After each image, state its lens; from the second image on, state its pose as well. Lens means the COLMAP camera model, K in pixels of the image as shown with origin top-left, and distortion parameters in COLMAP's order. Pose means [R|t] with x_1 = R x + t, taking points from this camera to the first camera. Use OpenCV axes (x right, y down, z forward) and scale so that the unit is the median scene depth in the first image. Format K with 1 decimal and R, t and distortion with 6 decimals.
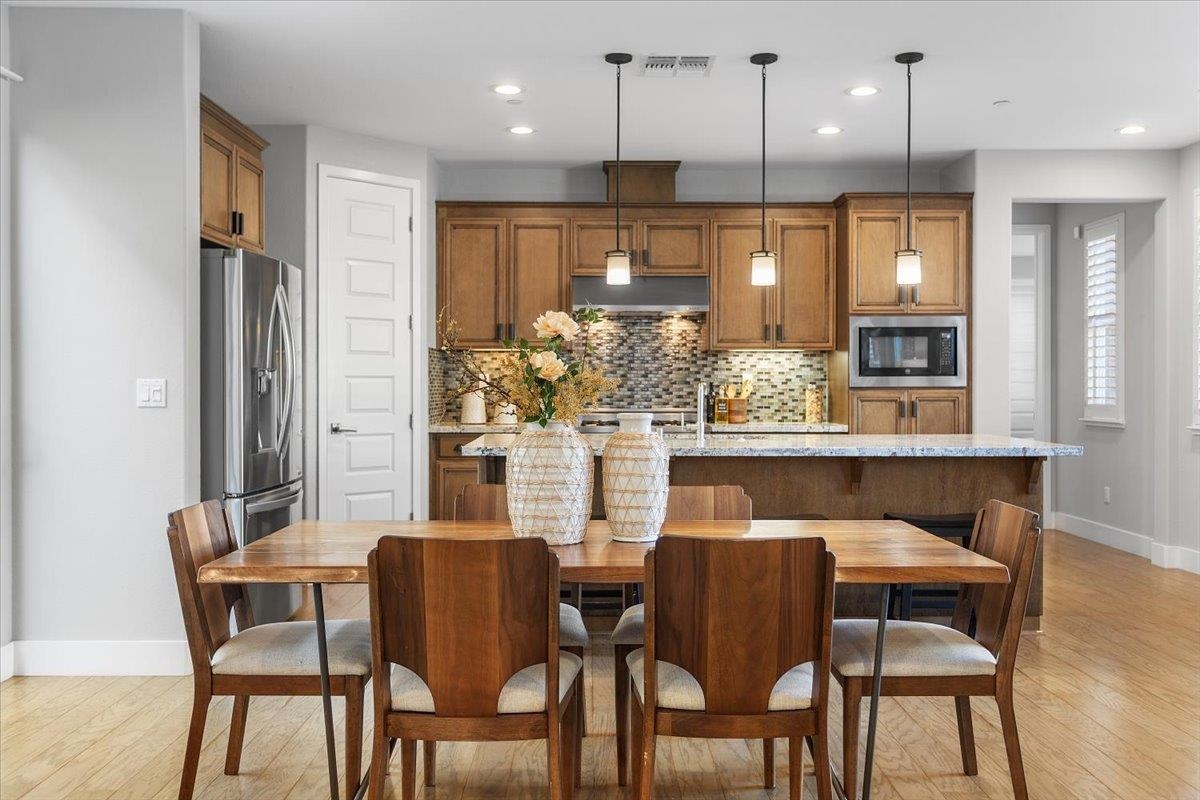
lens RADIAL K [[1076.5, 0, 581.7], [0, 1076.5, 384.1], [0, 0, 1]] dist [0.017439, 0.005090]
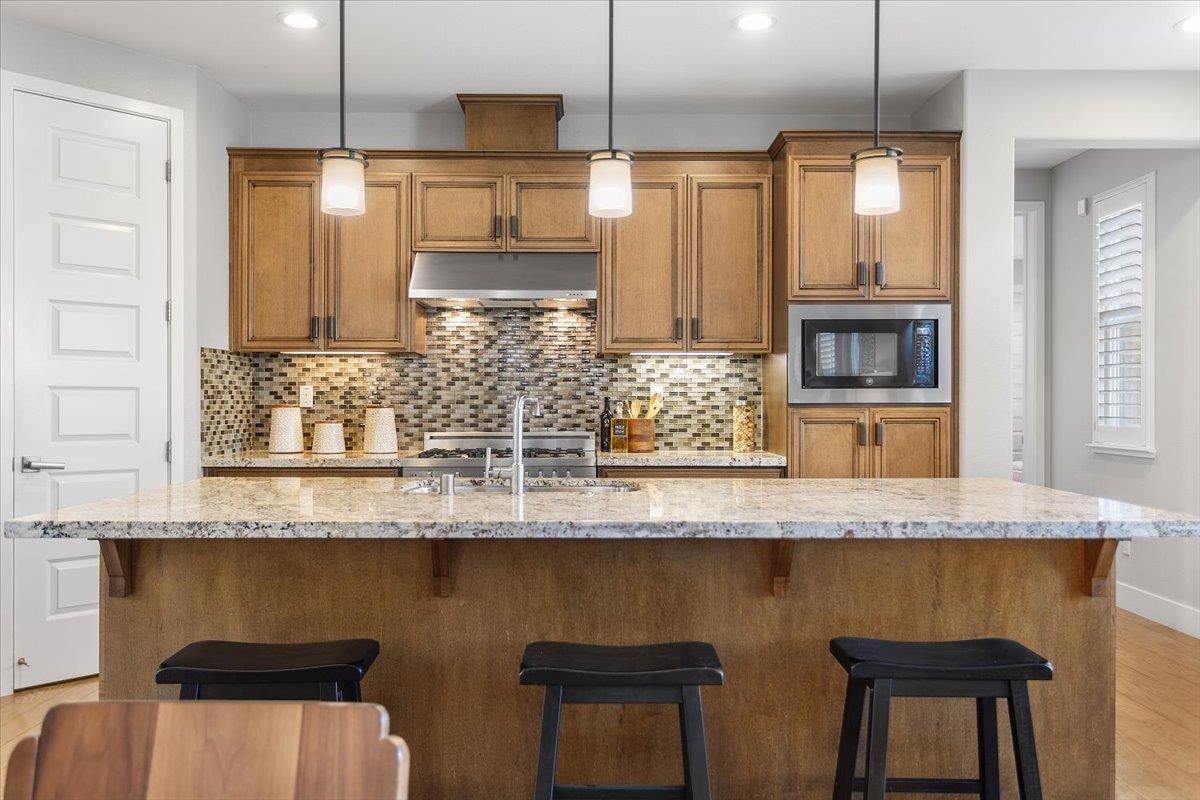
lens RADIAL K [[949.3, 0, 591.7], [0, 949.3, 403.9], [0, 0, 1]] dist [0.008248, 0.009643]
pose [[0.999880, 0.000785, 0.015452, 0.102344], [-0.000838, 0.999994, 0.003427, 0.000994], [-0.015450, -0.003439, 0.999875, 0.351678]]
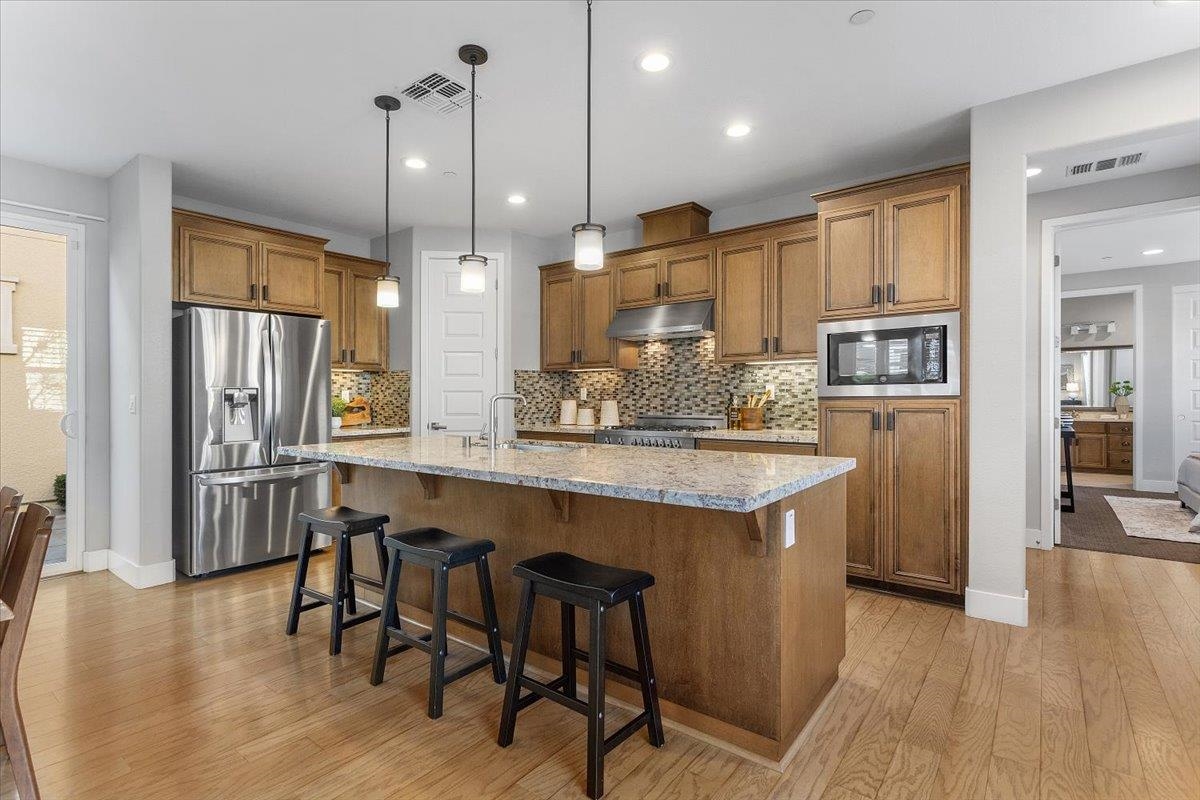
lens RADIAL K [[571.4, 0, 587.9], [0, 571.4, 396.9], [0, 0, 1]] dist [-0.000586, -0.000277]
pose [[0.791540, -0.004168, -0.611104, 0.376288], [0.006187, 0.999980, 0.001194, 0.000897], [0.611087, -0.004726, 0.791550, 0.445815]]
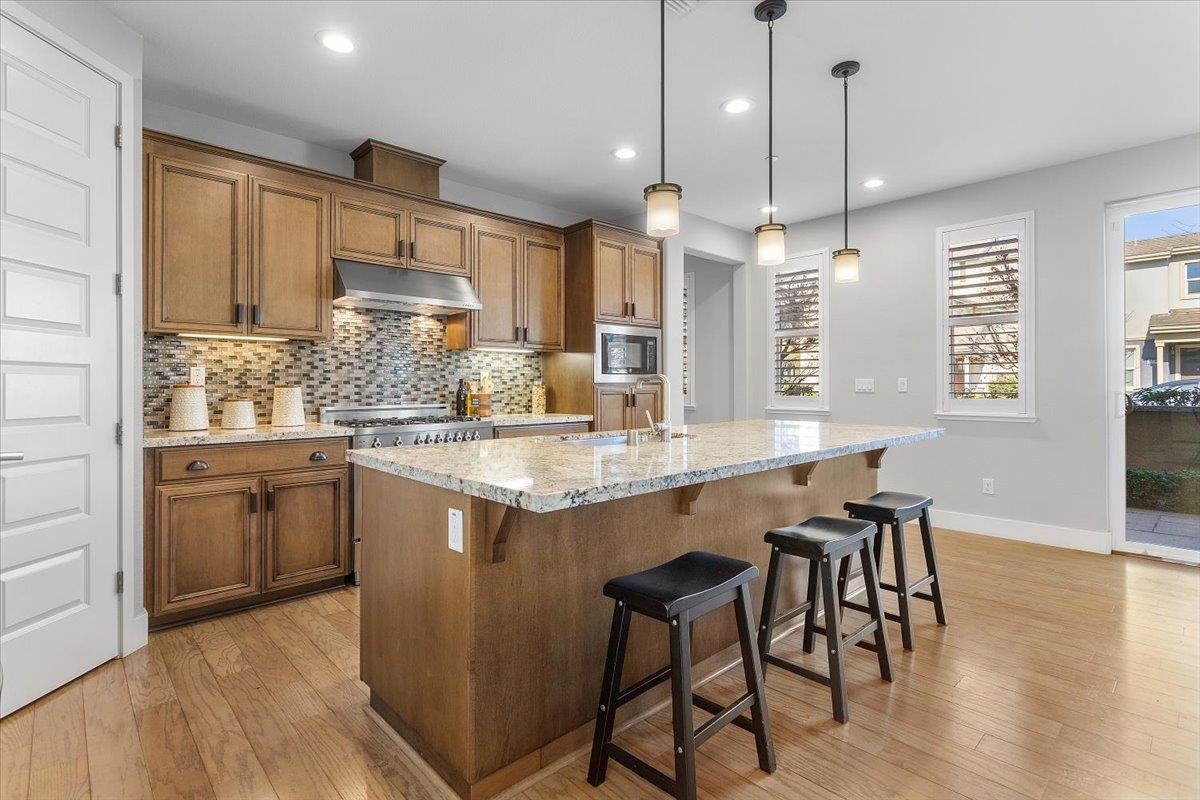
lens RADIAL K [[571.4, 0, 594.5], [0, 571.4, 382.2], [0, 0, 1]] dist [-0.000586, -0.000277]
pose [[0.730756, 0.001922, 0.682636, -0.172871], [0.003067, 0.999977, -0.006098, 0.005652], [-0.682632, 0.006550, 0.730733, 0.510339]]
